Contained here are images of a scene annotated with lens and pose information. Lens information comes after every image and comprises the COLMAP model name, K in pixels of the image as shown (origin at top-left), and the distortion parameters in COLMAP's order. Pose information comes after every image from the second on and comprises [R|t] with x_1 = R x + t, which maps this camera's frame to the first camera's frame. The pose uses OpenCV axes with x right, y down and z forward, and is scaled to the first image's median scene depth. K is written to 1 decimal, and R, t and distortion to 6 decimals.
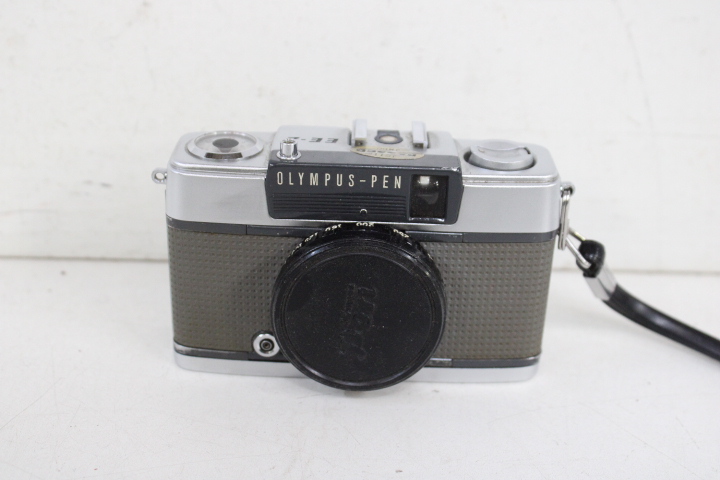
lens RADIAL K [[1039.9, 0, 364.9], [0, 1039.9, 248.2], [0, 0, 1]] dist [-0.060090, 0.000000]
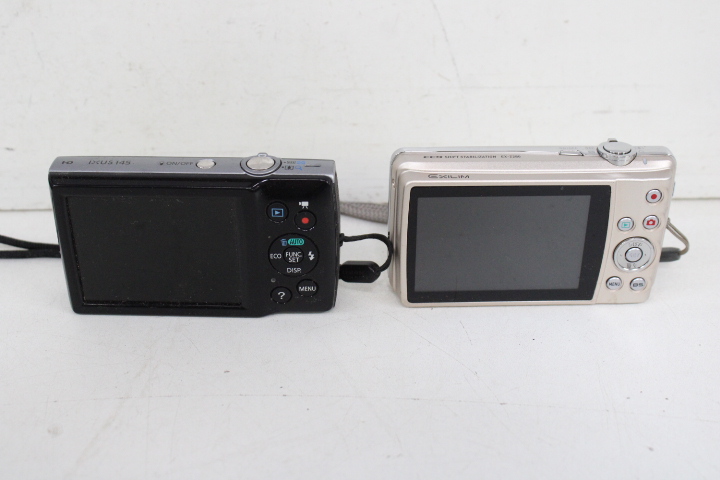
lens RADIAL K [[944.2, 0, 356.6], [0, 944.2, 251.7], [0, 0, 1]] dist [-0.055170, 0.000000]
pose [[0.999152, -0.040442, 0.007763, 0.145984], [0.039738, 0.996321, 0.075931, -0.008904], [-0.010805, -0.075559, 0.997083, -0.106409]]
